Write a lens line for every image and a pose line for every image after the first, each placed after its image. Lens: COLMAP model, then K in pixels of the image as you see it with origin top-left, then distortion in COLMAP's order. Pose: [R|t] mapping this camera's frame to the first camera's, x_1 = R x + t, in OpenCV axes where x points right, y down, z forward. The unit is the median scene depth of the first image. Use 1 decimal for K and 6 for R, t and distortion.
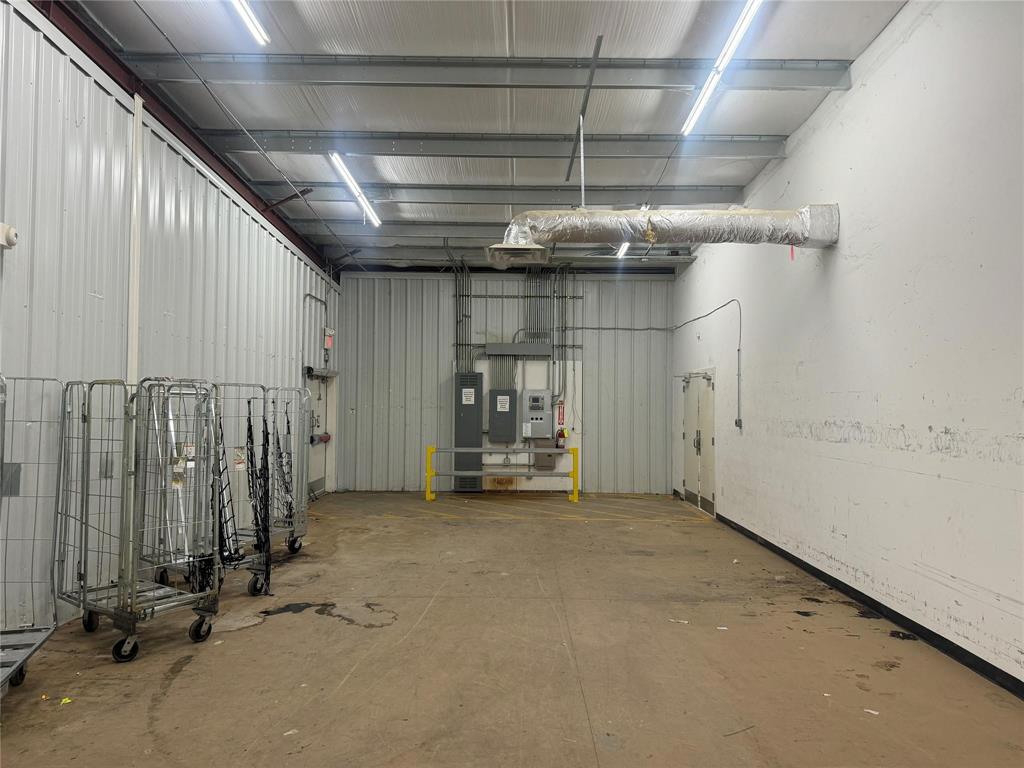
lens RADIAL K [[690.6, 0, 512.0], [0, 690.6, 384.0], [0, 0, 1]] dist [0.002255, 0.000731]
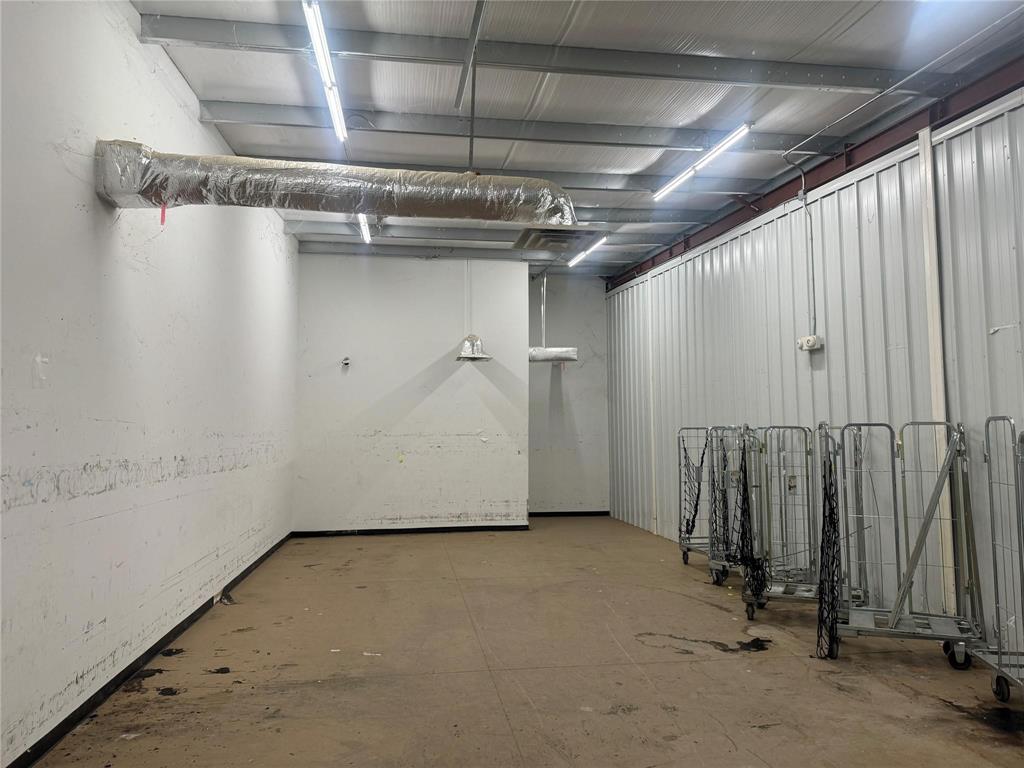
lens RADIAL K [[690.6, 0, 512.0], [0, 690.6, 384.0], [0, 0, 1]] dist [0.002255, 0.000731]
pose [[-0.987797, -0.022178, -0.154158, 0.207715], [-0.005403, 0.994094, -0.108392, 0.058920], [0.155651, -0.106237, -0.982083, 2.108066]]
